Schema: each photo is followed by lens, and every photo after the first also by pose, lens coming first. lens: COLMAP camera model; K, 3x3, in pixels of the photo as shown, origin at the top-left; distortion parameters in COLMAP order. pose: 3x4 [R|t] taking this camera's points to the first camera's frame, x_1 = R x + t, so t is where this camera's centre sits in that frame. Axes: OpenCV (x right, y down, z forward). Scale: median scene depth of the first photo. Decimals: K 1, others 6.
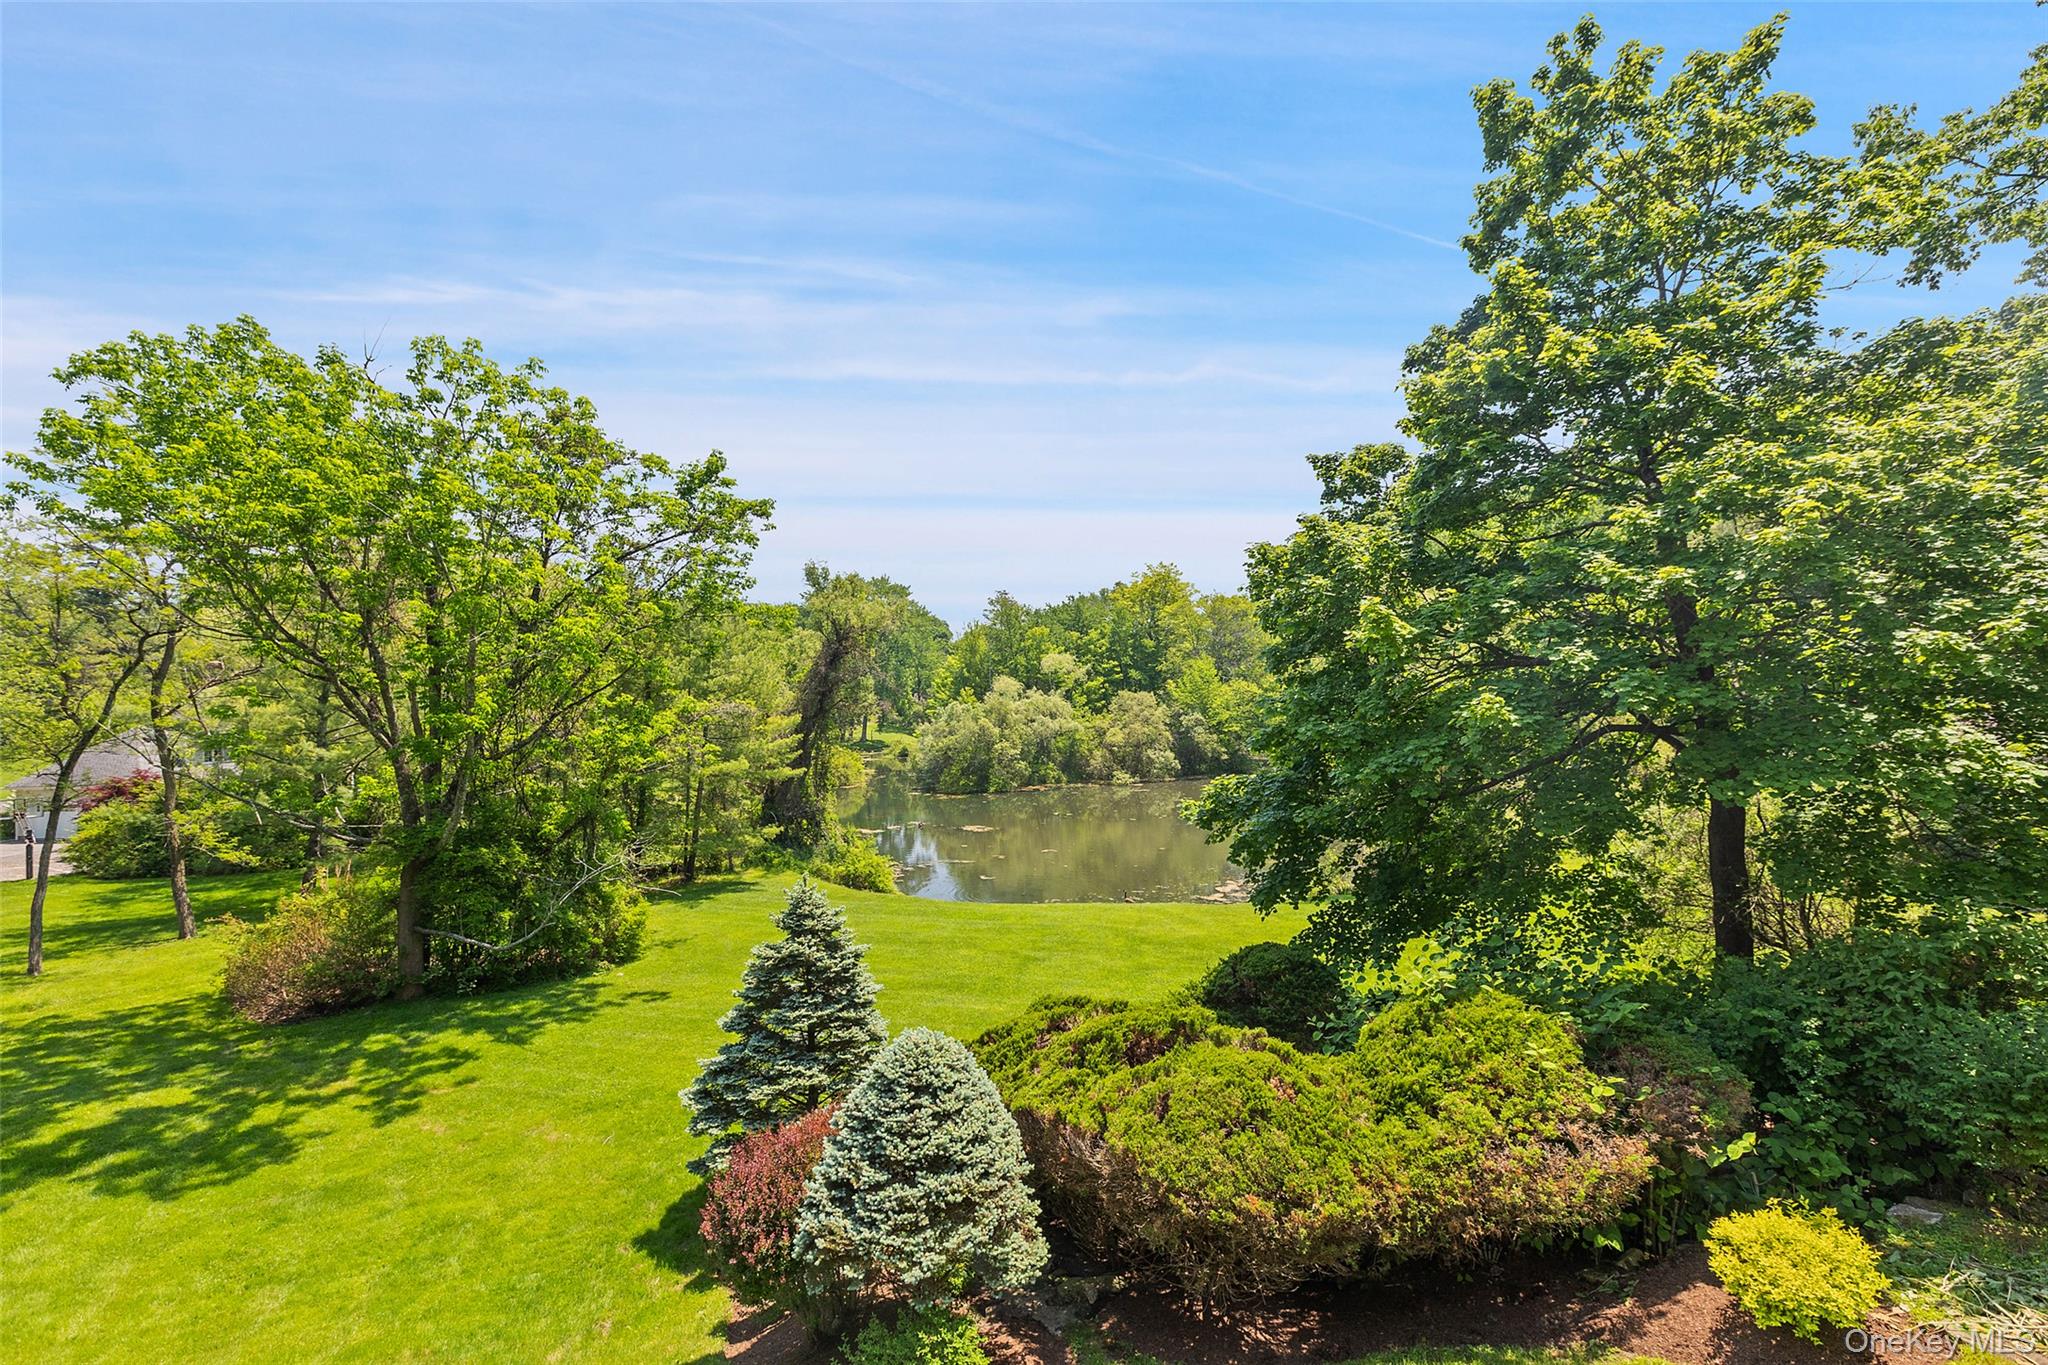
lens RADIAL K [[926.9, 0, 1029.3], [0, 926.9, 689.4], [0, 0, 1]] dist [0.001725, -0.000314]
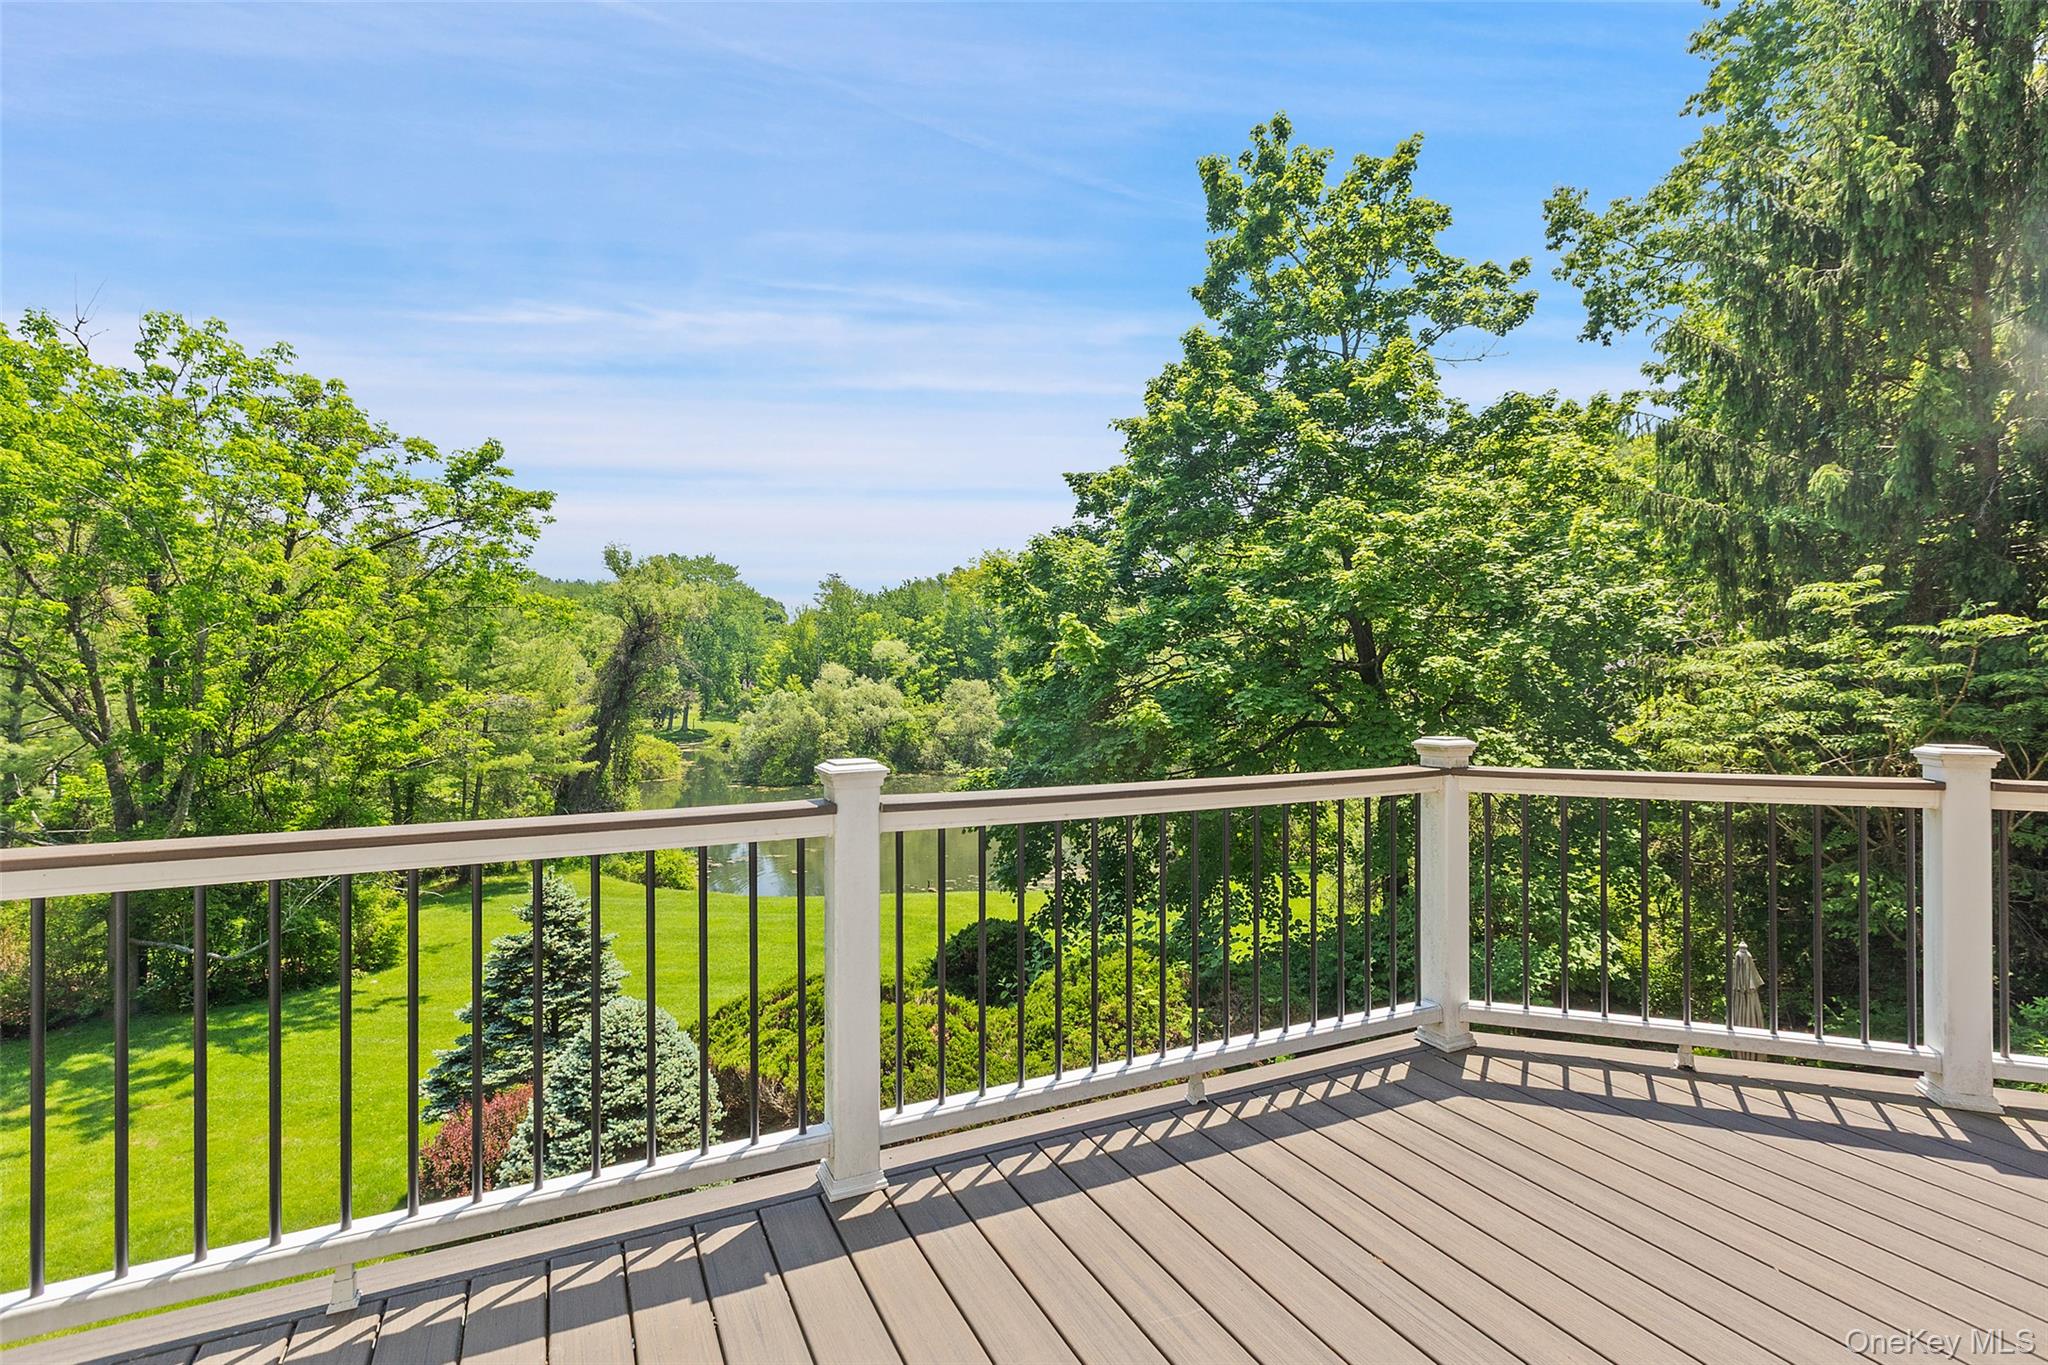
lens RADIAL K [[962.1, 0, 1024.8], [0, 962.1, 665.3], [0, 0, 1]] dist [0.006582, -0.001980]
pose [[0.987847, 0.007536, 0.155245, 0.063607], [-0.005929, 0.999924, -0.010816, -0.010853], [-0.155315, 0.009764, 0.987817, -0.086054]]
